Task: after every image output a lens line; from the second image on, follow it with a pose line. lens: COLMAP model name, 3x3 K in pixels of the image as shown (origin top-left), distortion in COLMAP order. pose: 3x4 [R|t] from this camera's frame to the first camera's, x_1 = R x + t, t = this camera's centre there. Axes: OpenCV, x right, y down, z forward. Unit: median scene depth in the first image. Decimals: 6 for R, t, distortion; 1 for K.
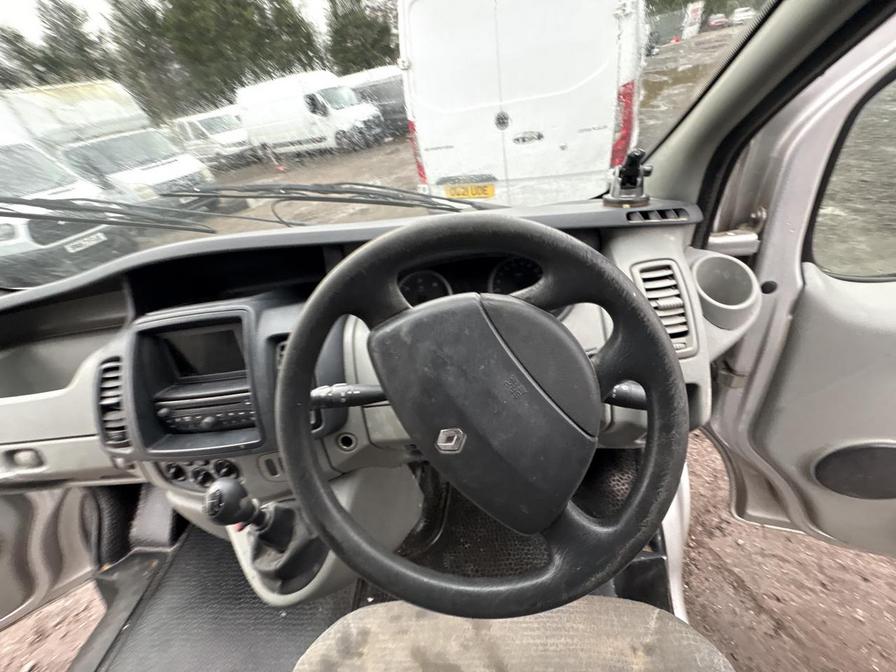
lens RADIAL K [[360.2, 0, 449.4], [0, 360.2, 332.5], [0, 0, 1]] dist [-0.000320, 0.000573]
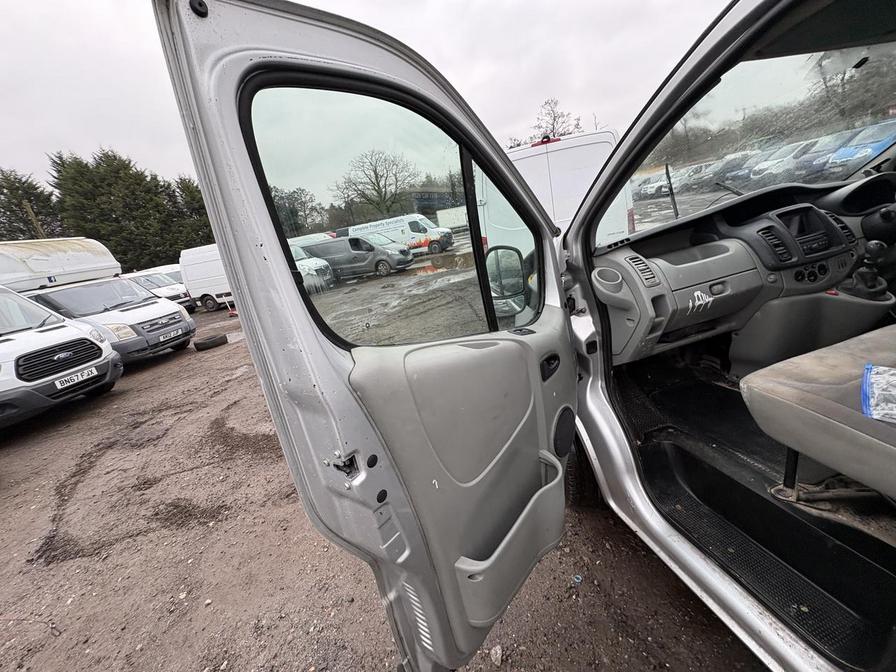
lens RADIAL K [[355.9, 0, 447.5], [0, 355.9, 336.4], [0, 0, 1]] dist [-0.000730, 0.000385]
pose [[0.959473, -0.087047, 0.268019, -3.567452], [0.177597, 0.925228, -0.335279, 1.152178], [-0.218794, 0.369291, 0.903191, -0.402008]]
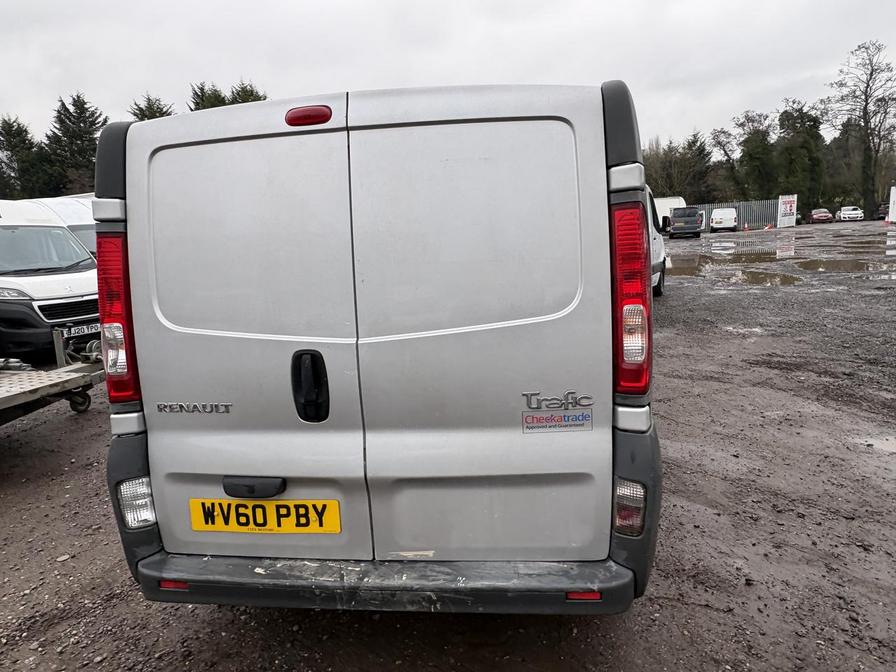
lens RADIAL K [[568.1, 0, 449.6], [0, 568.1, 328.9], [0, 0, 1]] dist [-0.001167, 0.000557]
pose [[0.988669, 0.138082, -0.058882, -0.213162], [-0.150006, 0.894072, -0.422058, 4.619905], [-0.005634, 0.426109, 0.904654, -6.141996]]
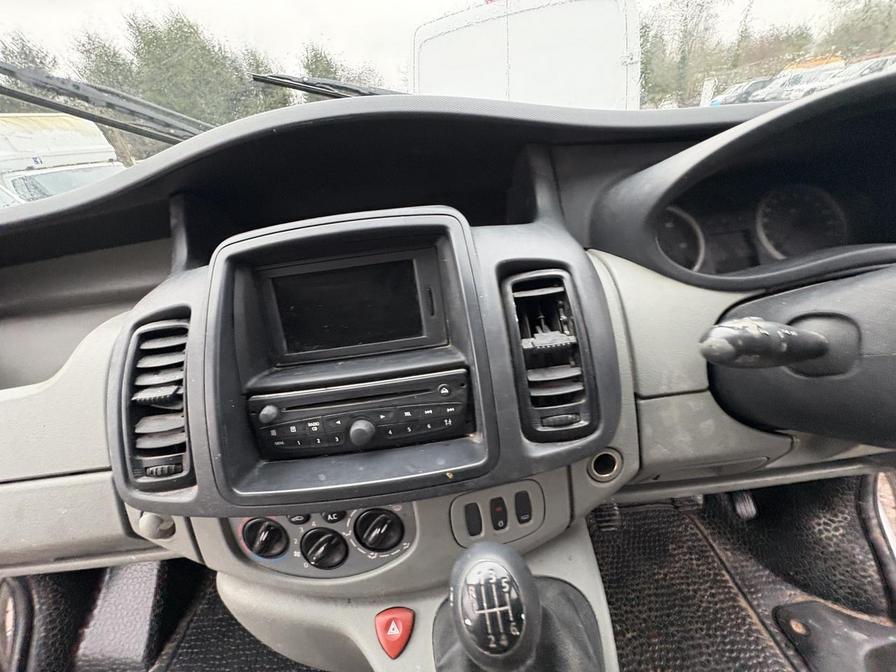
lens RADIAL K [[360.1, 0, 451.4], [0, 360.1, 331.3], [0, 0, 1]] dist [-0.000169, -0.000099]
pose [[0.994854, 0.008318, 0.100981, -0.555541], [0.005358, 0.990911, -0.134412, 0.166339], [-0.101181, 0.134261, 0.985767, 0.432118]]
